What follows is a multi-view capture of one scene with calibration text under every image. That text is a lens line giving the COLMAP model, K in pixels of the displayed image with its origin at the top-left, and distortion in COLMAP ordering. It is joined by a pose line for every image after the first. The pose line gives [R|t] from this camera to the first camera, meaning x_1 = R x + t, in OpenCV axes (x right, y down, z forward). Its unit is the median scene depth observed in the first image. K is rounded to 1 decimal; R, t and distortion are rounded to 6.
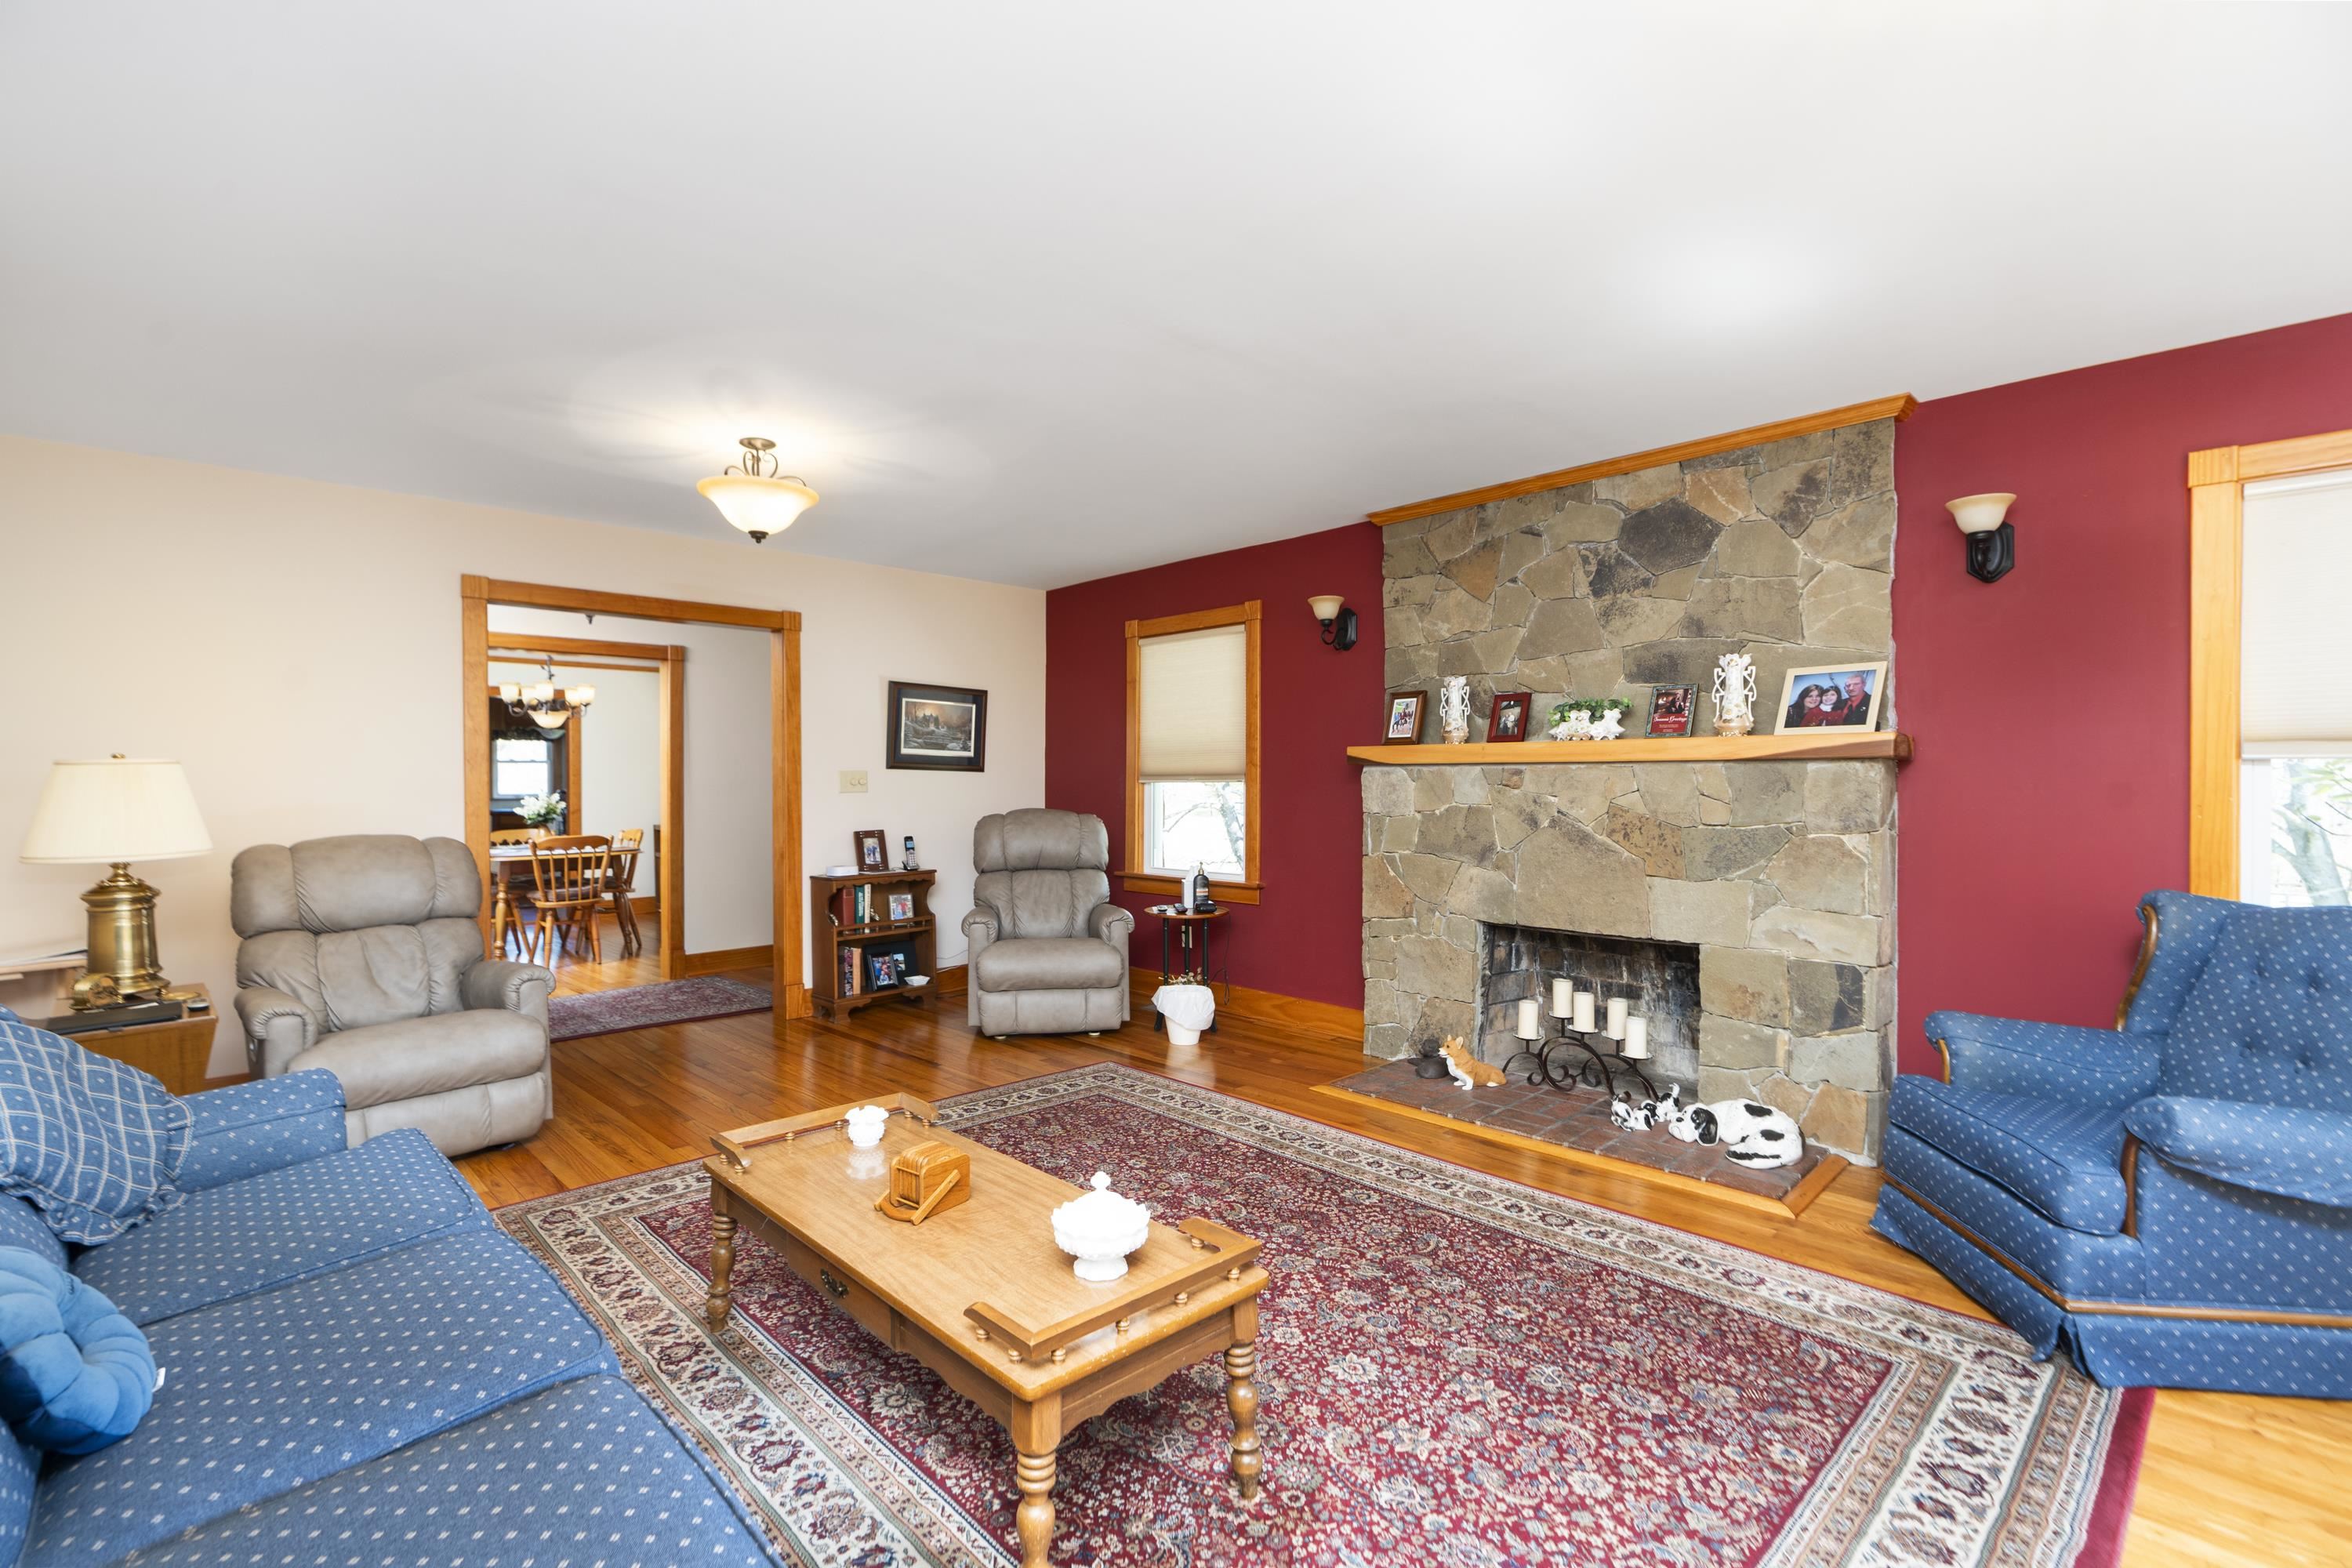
lens RADIAL K [[1066.4, 0, 1165.5], [0, 1066.4, 790.8], [0, 0, 1]] dist [0.000174, -0.000184]
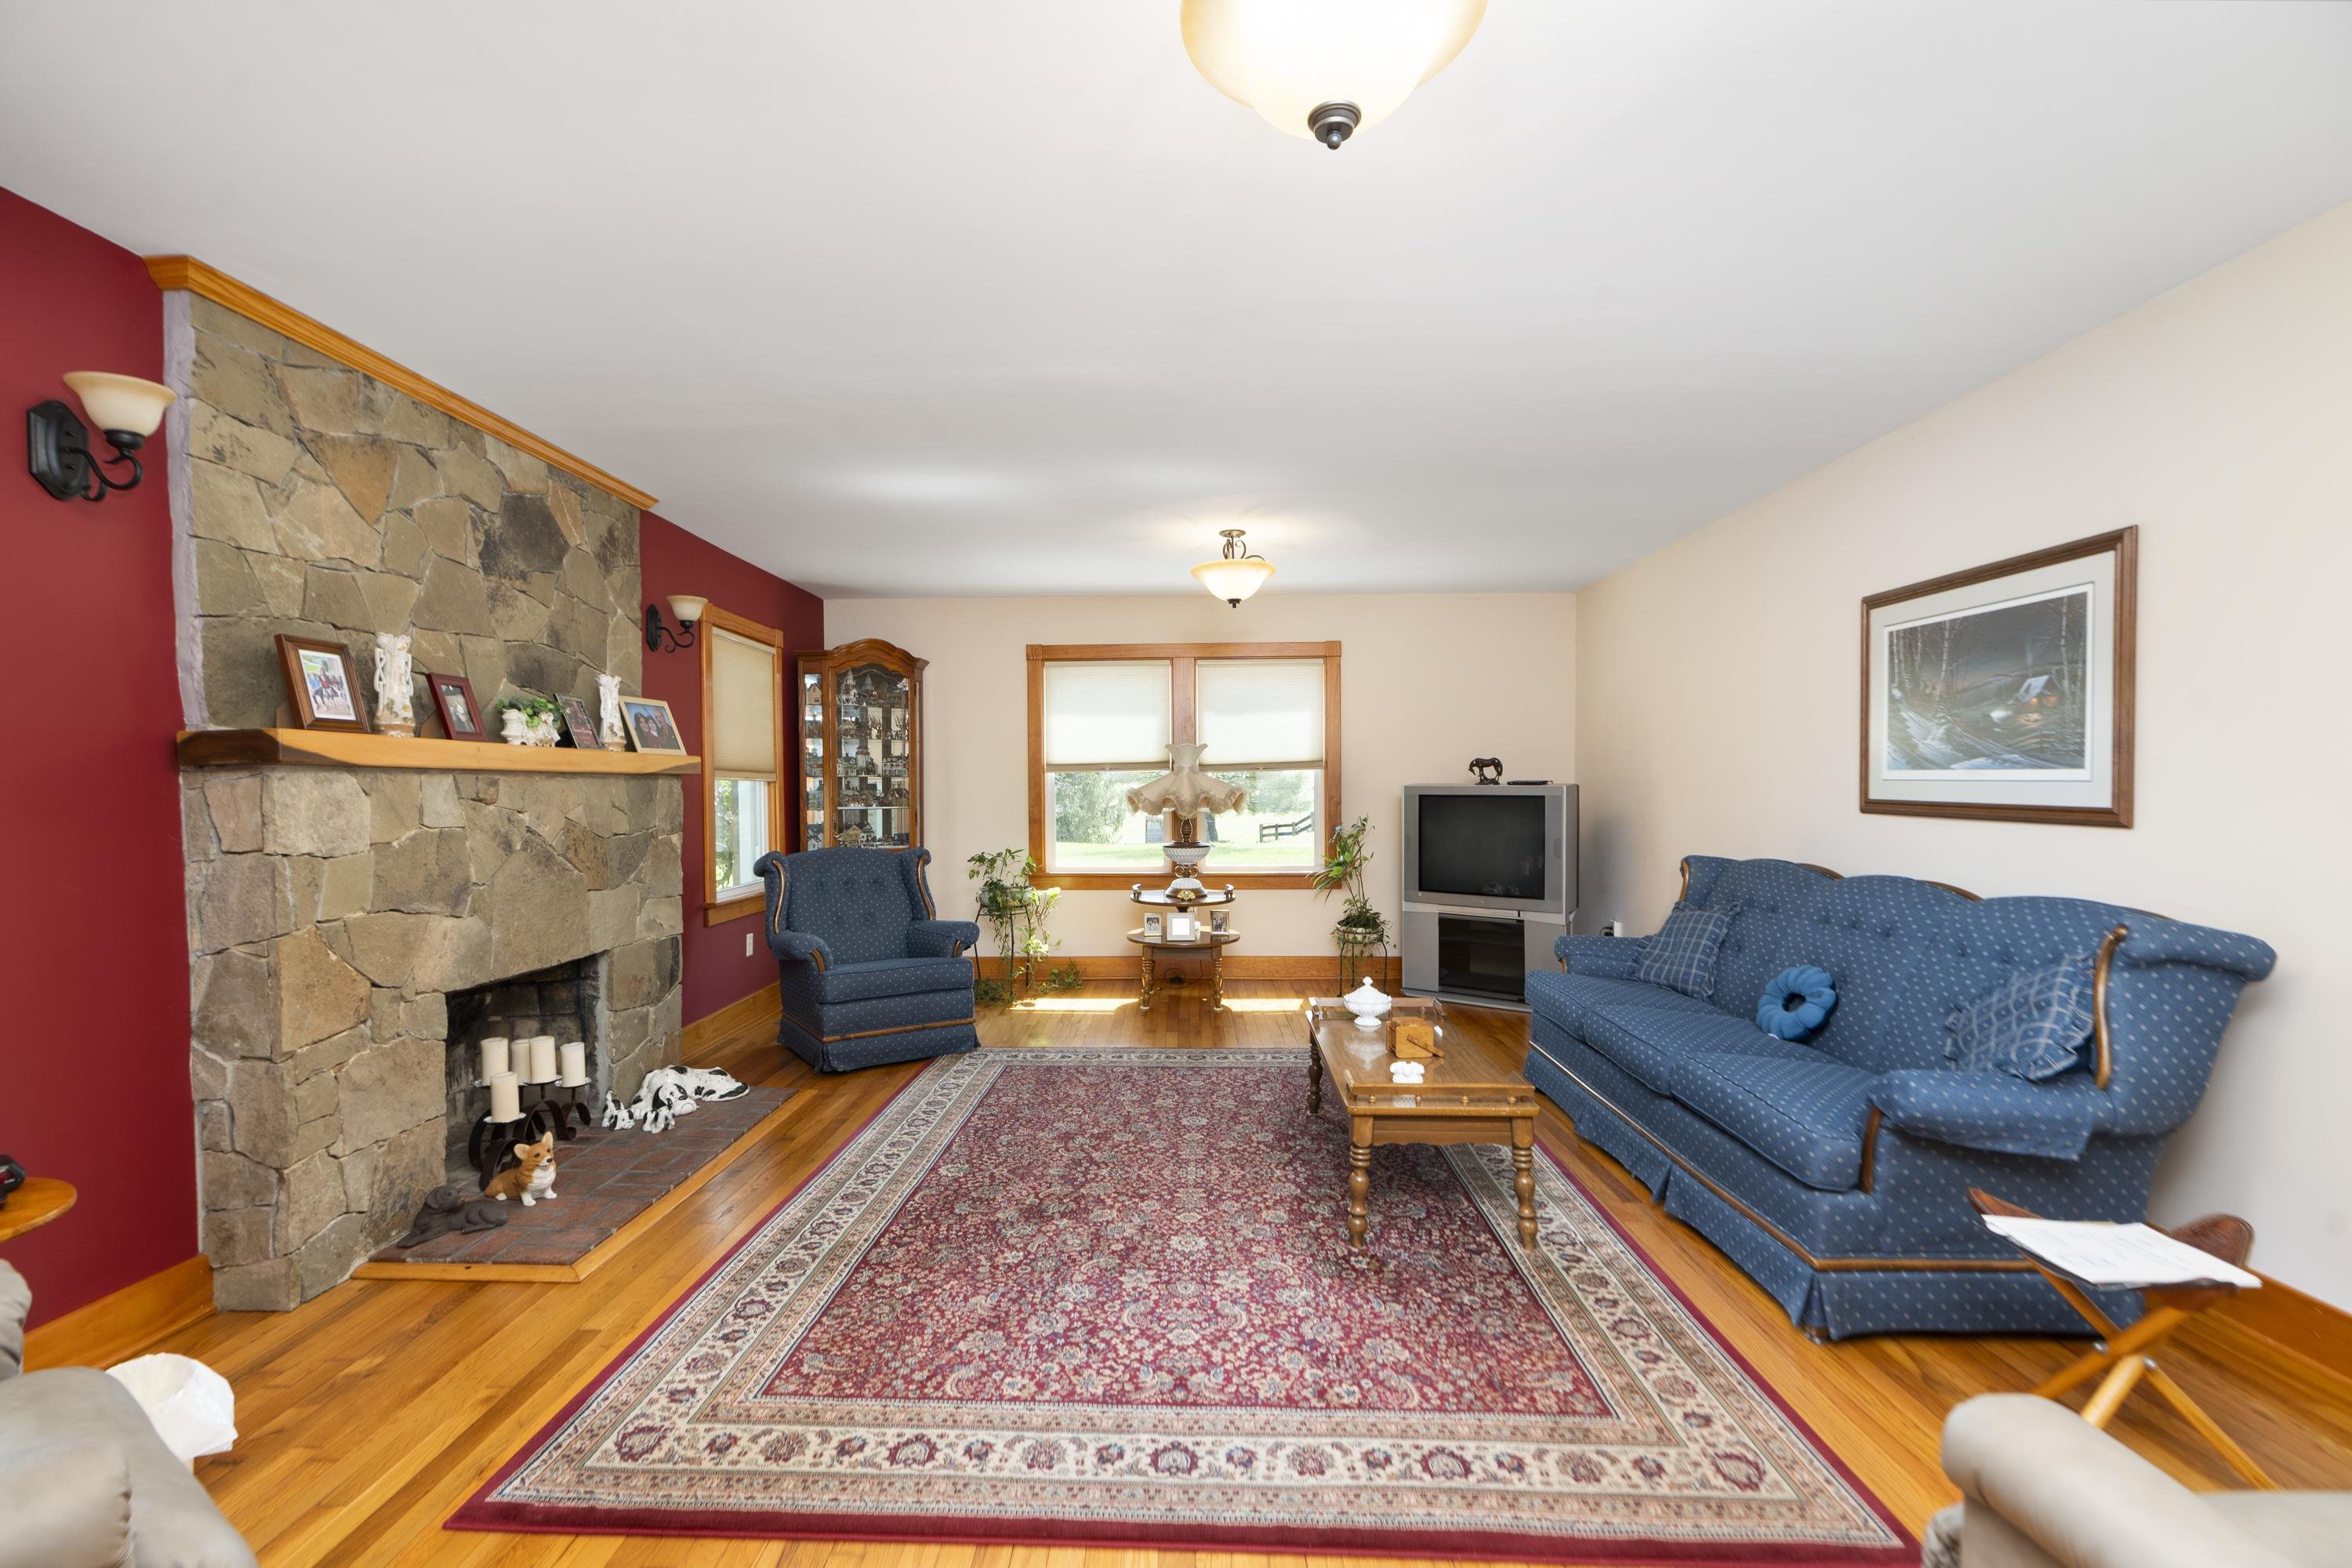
lens RADIAL K [[1066.4, 0, 1165.5], [0, 1066.4, 790.8], [0, 0, 1]] dist [0.000174, -0.000184]
pose [[-0.696585, 0.000275, 0.717474, -0.570928], [0.007443, 0.999949, 0.006843, -0.013355], [-0.717435, 0.010107, -0.696552, 1.208630]]
